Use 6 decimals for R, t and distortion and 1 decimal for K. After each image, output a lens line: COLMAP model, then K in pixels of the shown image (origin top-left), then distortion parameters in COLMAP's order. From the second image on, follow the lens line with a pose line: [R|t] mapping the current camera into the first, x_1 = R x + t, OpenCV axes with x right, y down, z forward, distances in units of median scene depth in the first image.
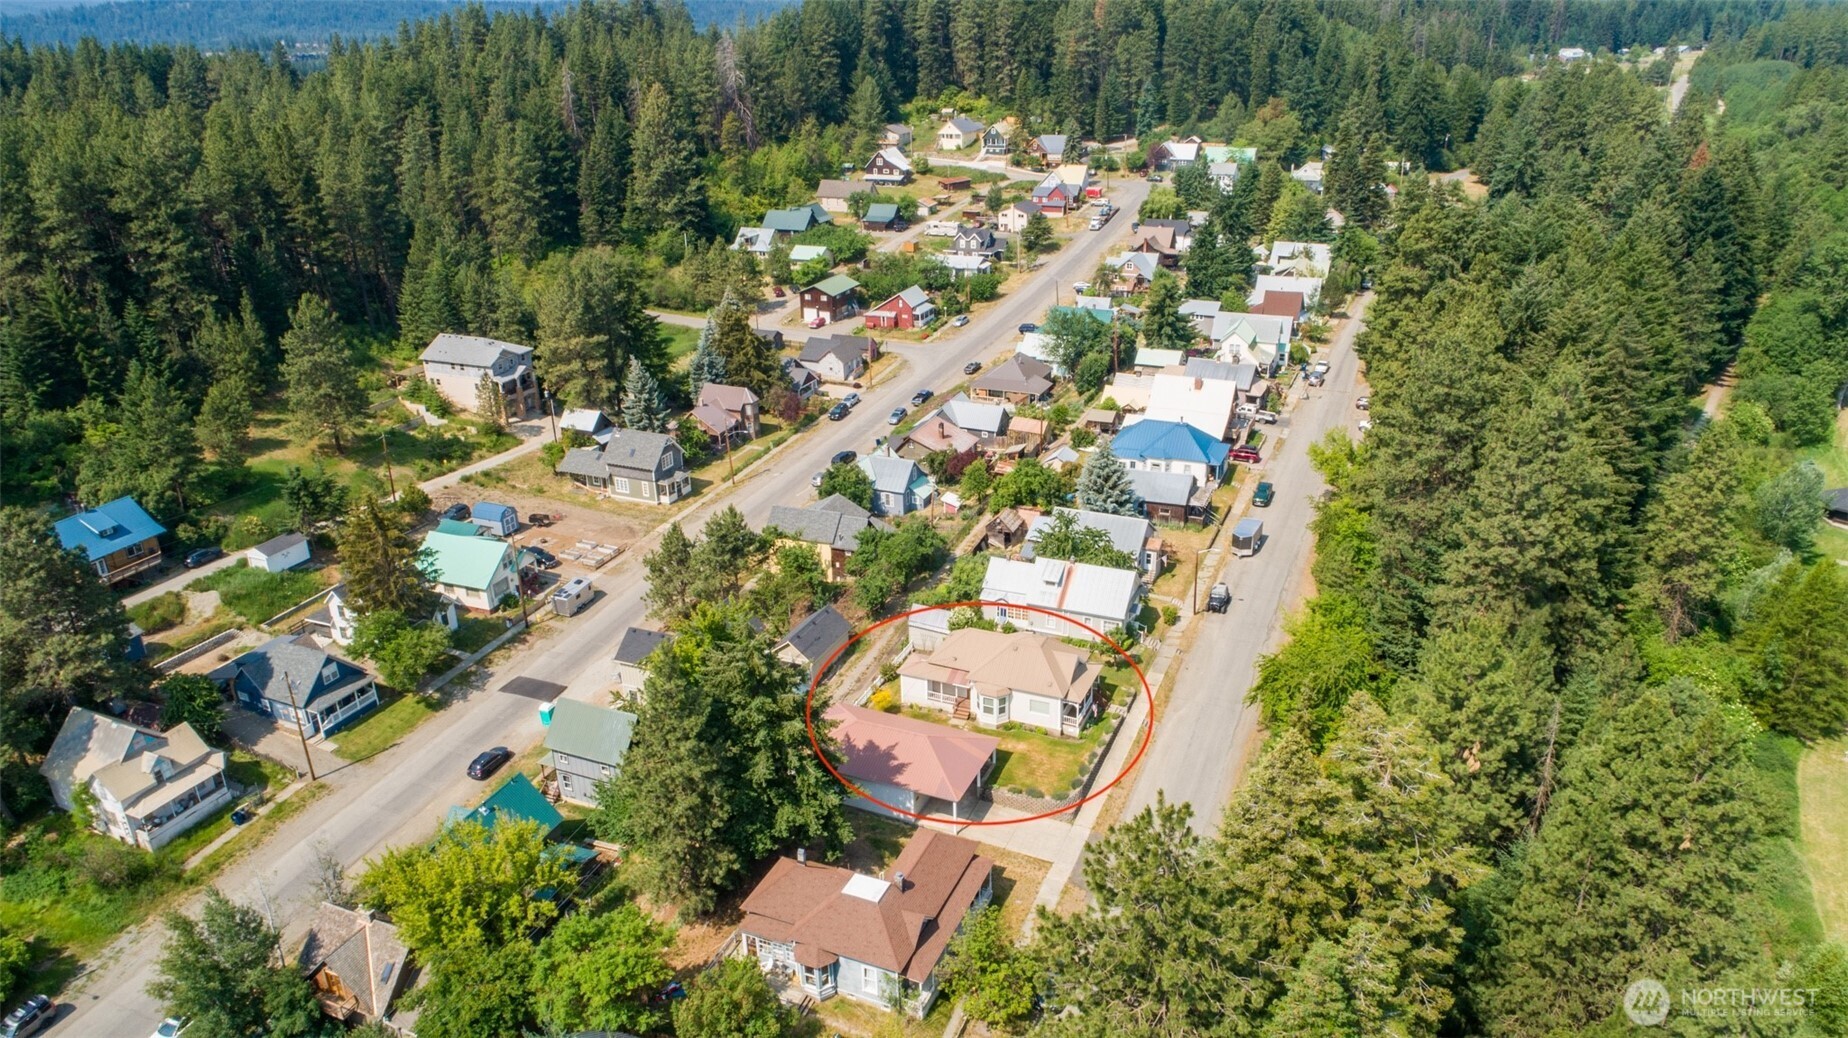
lens RADIAL K [[1231.5, 0, 924.0], [0, 1231.5, 519.0], [0, 0, 1]] dist [-0.009355, 0.001858]
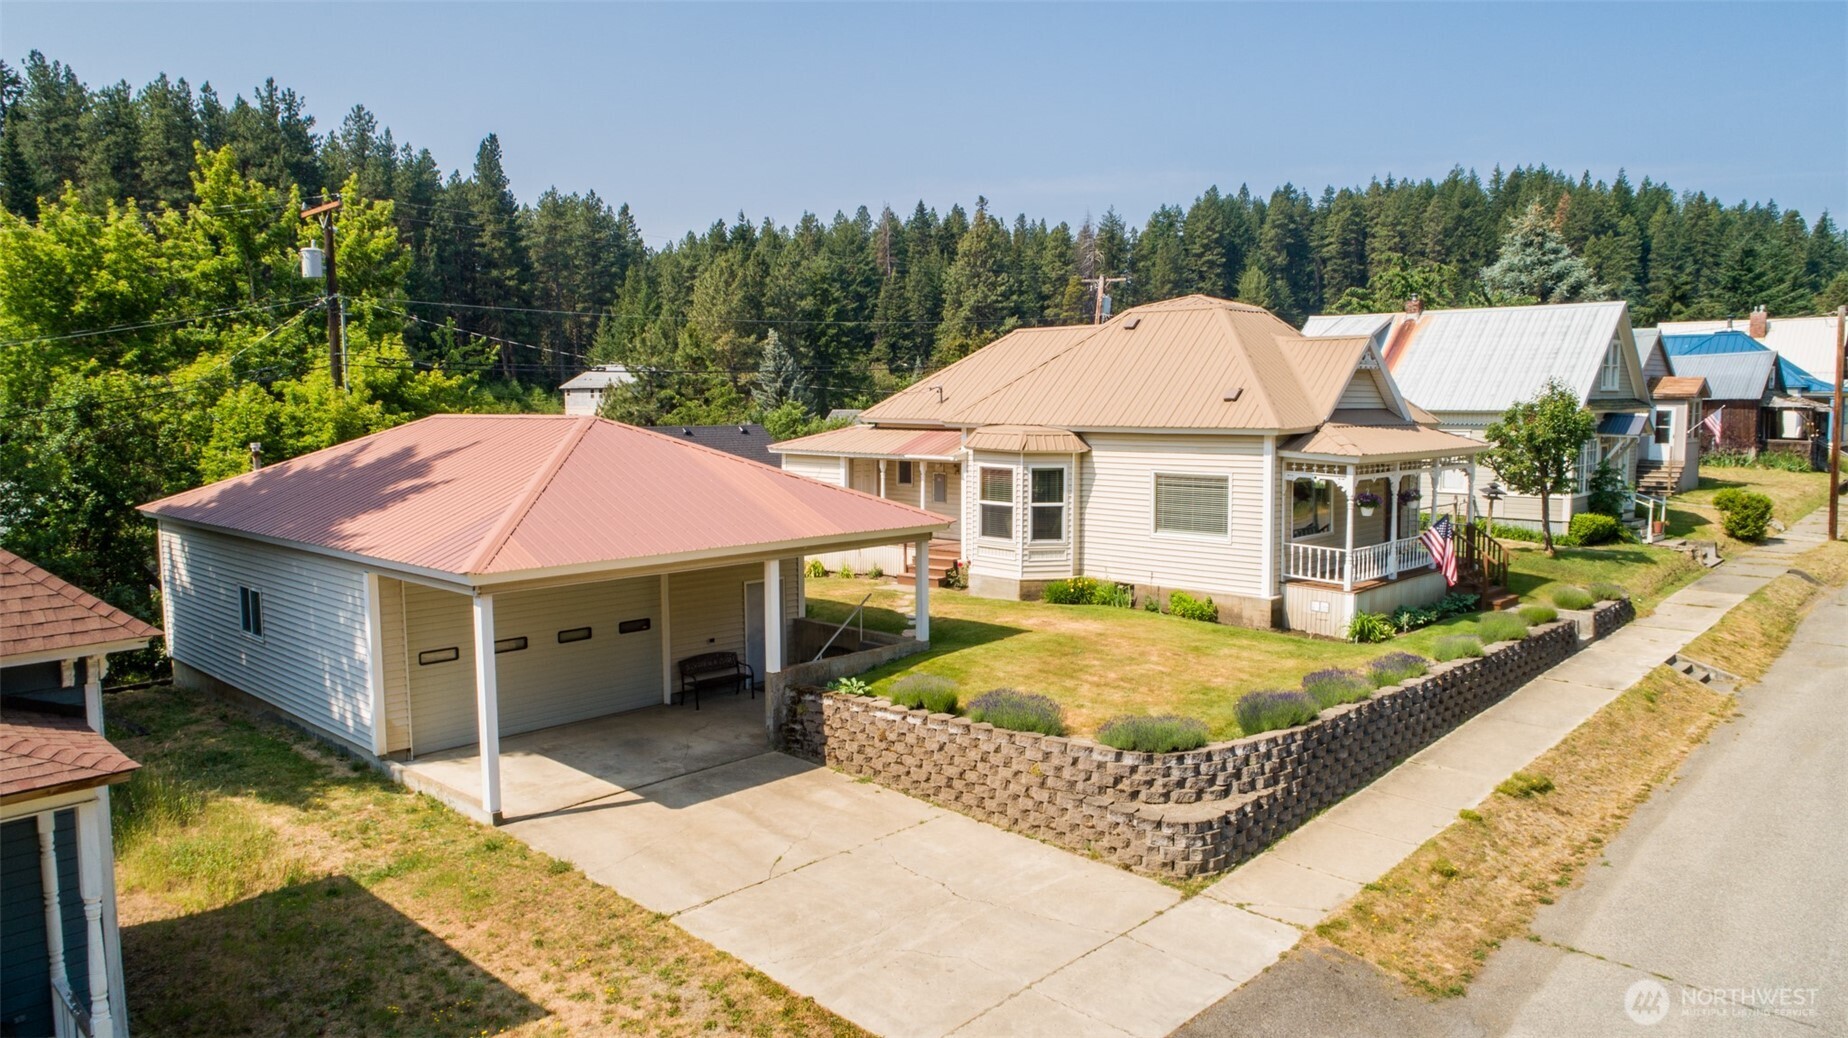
lens RADIAL K [[1231.5, 0, 924.0], [0, 1231.5, 519.0], [0, 0, 1]] dist [-0.009355, 0.001858]
pose [[0.939681, 0.047606, -0.338724, 0.105211], [-0.144203, 0.953101, -0.266091, 0.188580], [0.310170, 0.298886, 0.902475, 0.633586]]
